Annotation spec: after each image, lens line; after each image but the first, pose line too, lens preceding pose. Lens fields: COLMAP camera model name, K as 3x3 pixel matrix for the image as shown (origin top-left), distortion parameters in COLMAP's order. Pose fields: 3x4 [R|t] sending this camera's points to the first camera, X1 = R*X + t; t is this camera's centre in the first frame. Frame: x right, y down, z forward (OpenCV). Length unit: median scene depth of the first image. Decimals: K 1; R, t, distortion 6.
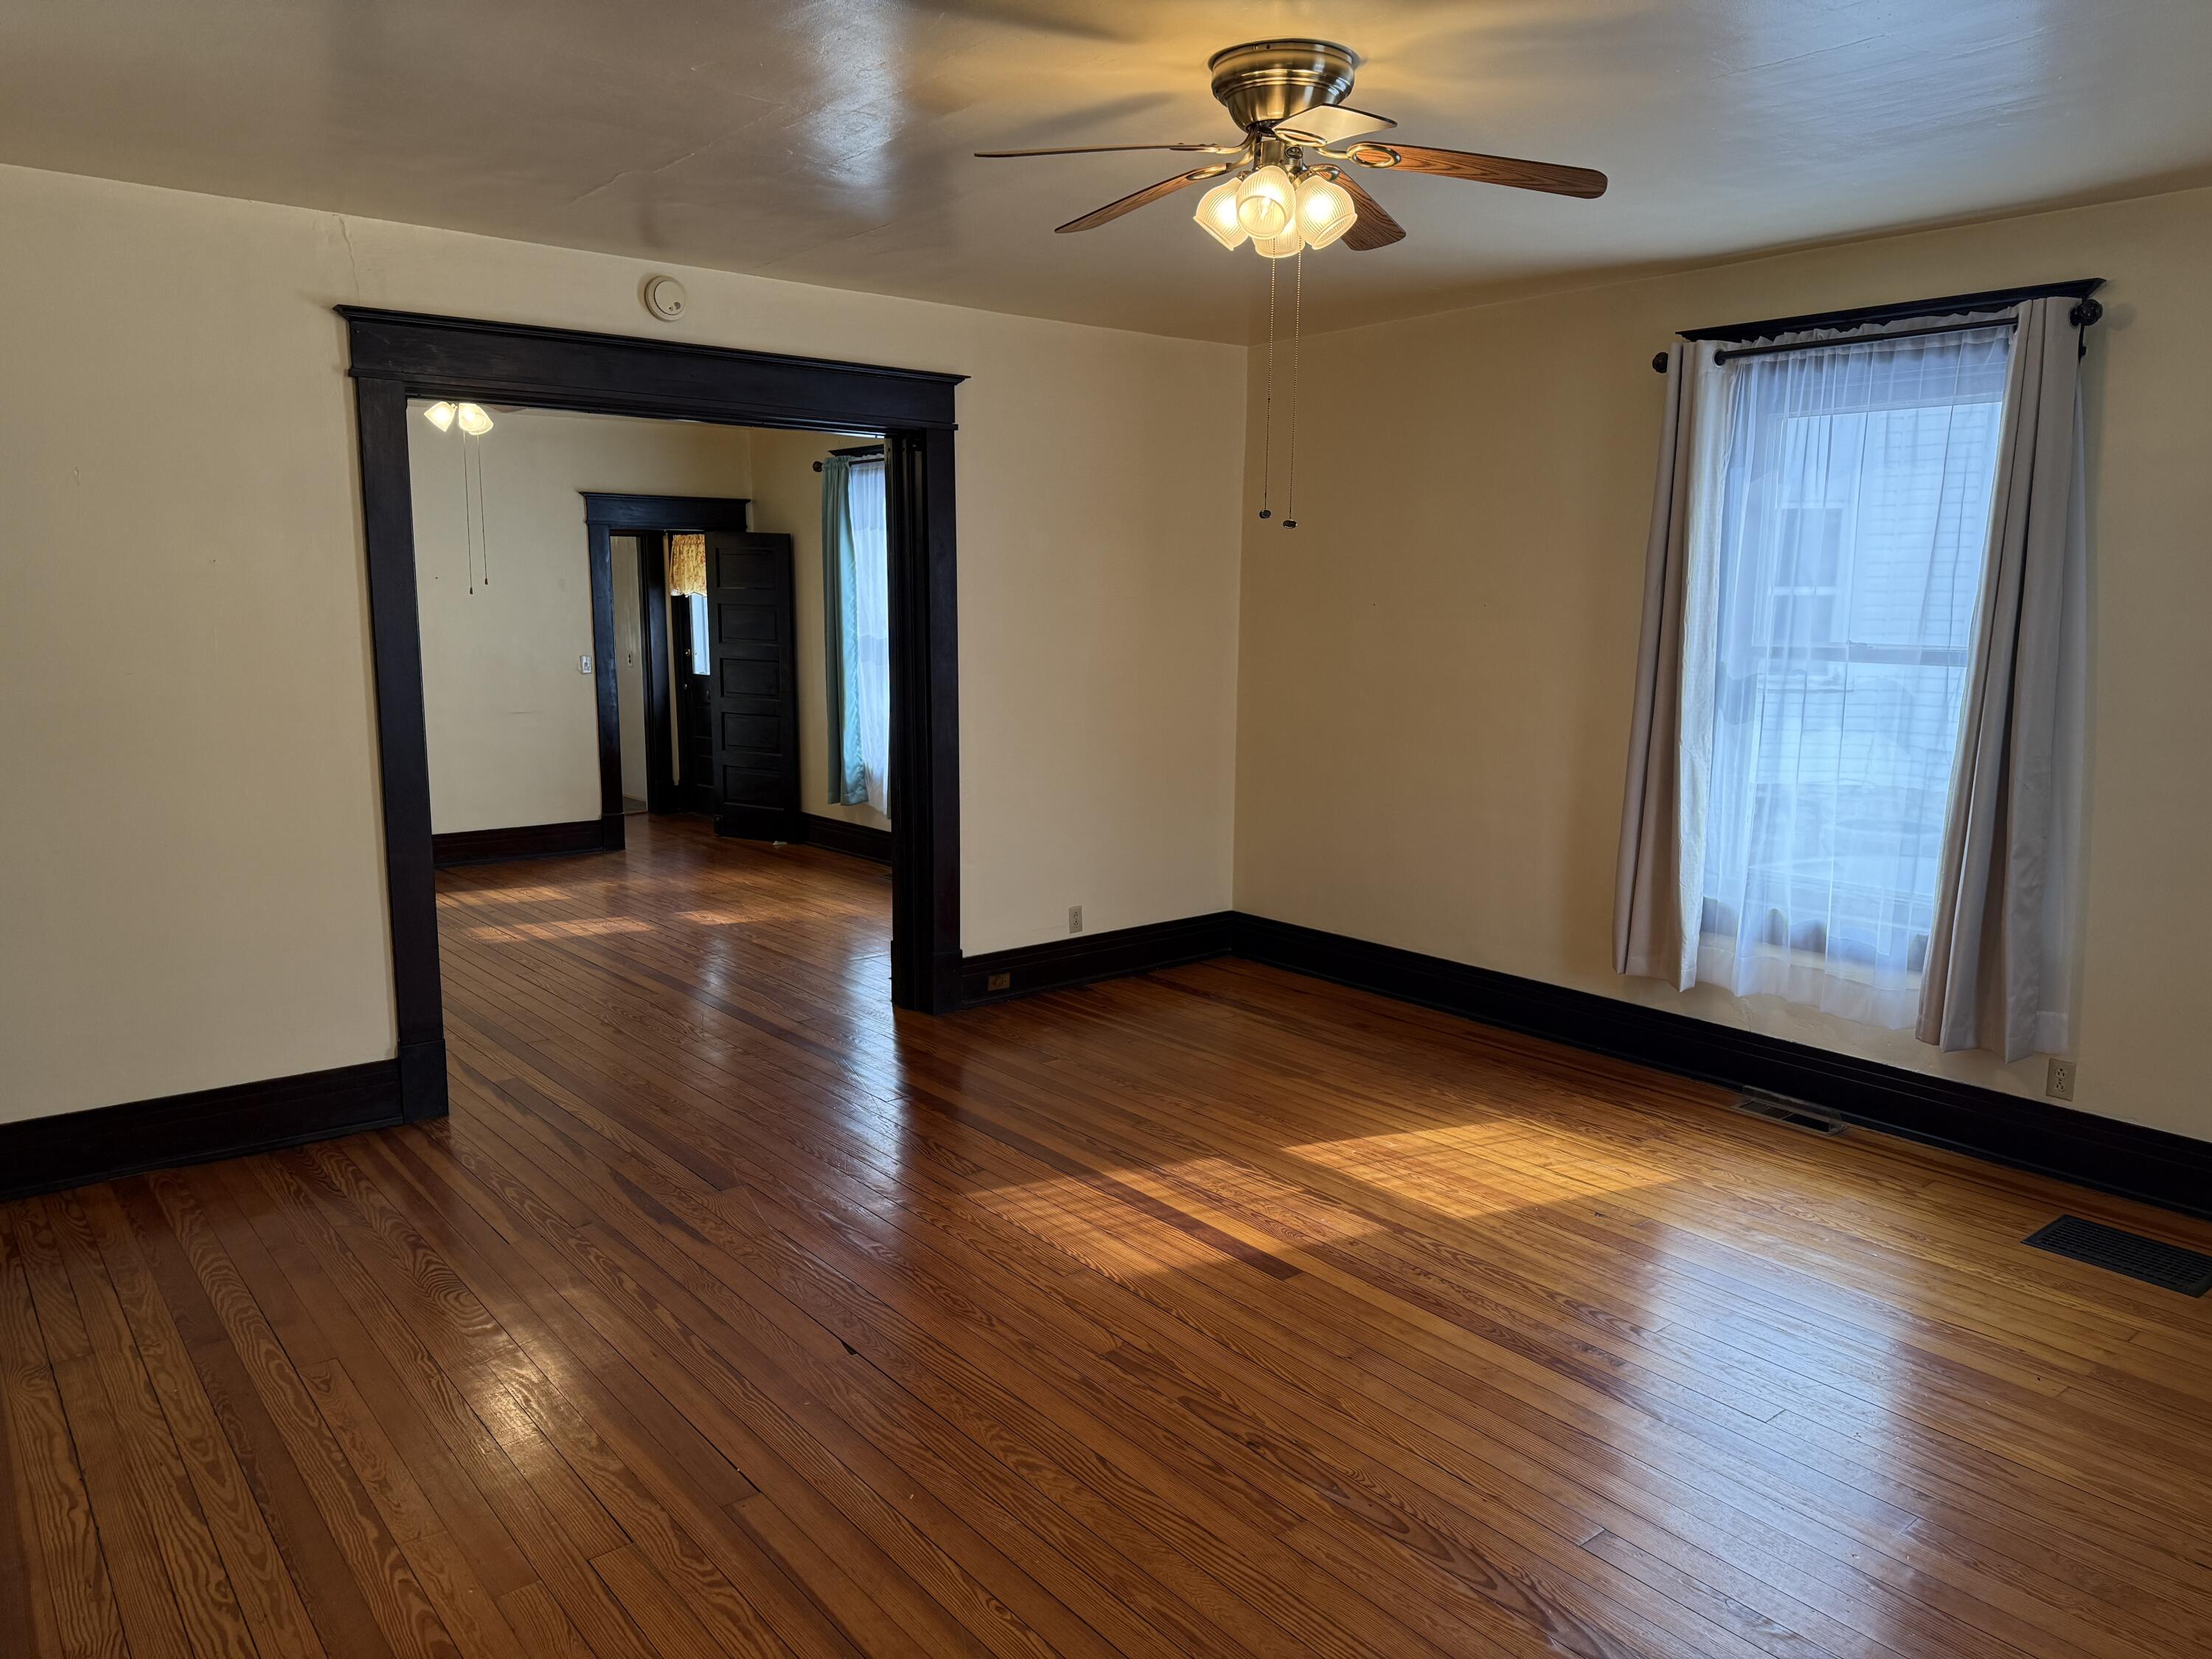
lens RADIAL K [[1563.1, 0, 1103.3], [0, 1563.1, 826.2], [0, 0, 1]] dist [0.066770, -0.018151]
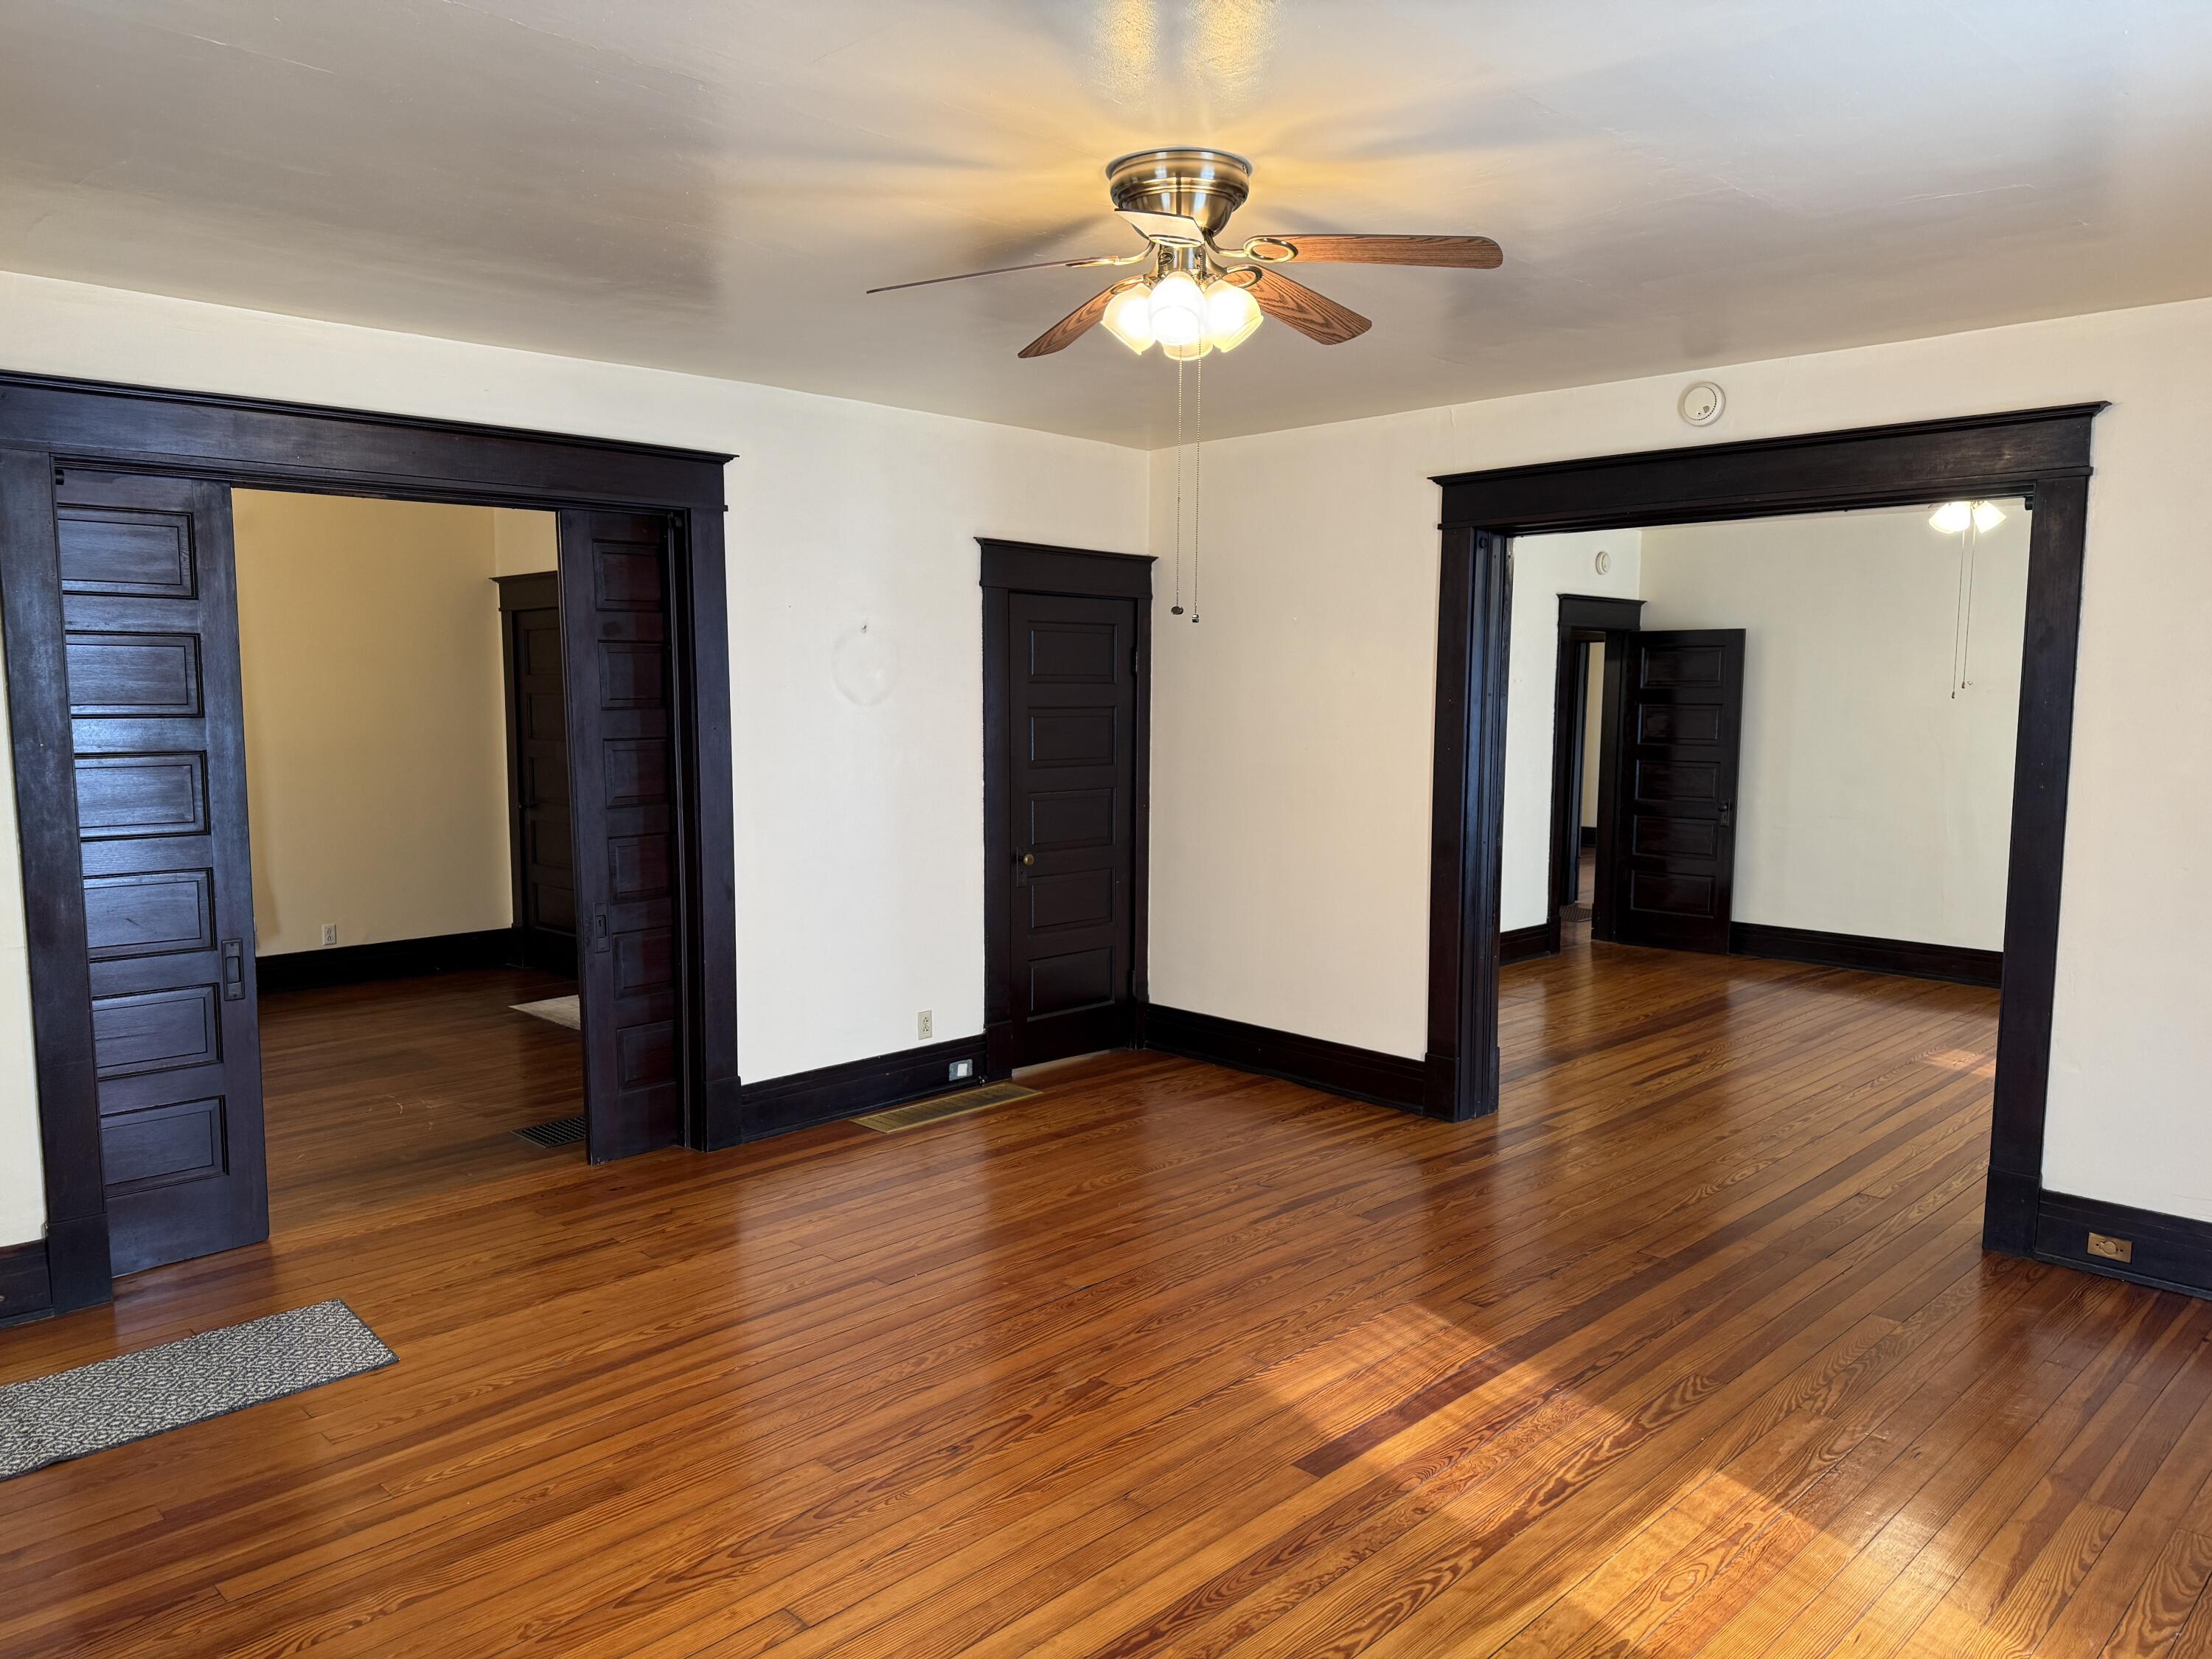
lens RADIAL K [[1563.1, 0, 1103.4], [0, 1563.1, 839.6], [0, 0, 1]] dist [0.066770, -0.018151]
pose [[0.111506, 0.102168, -0.988498, 0.841273], [-0.157145, 0.983999, 0.083977, -0.104209], [0.981260, 0.145974, 0.125777, 0.646154]]
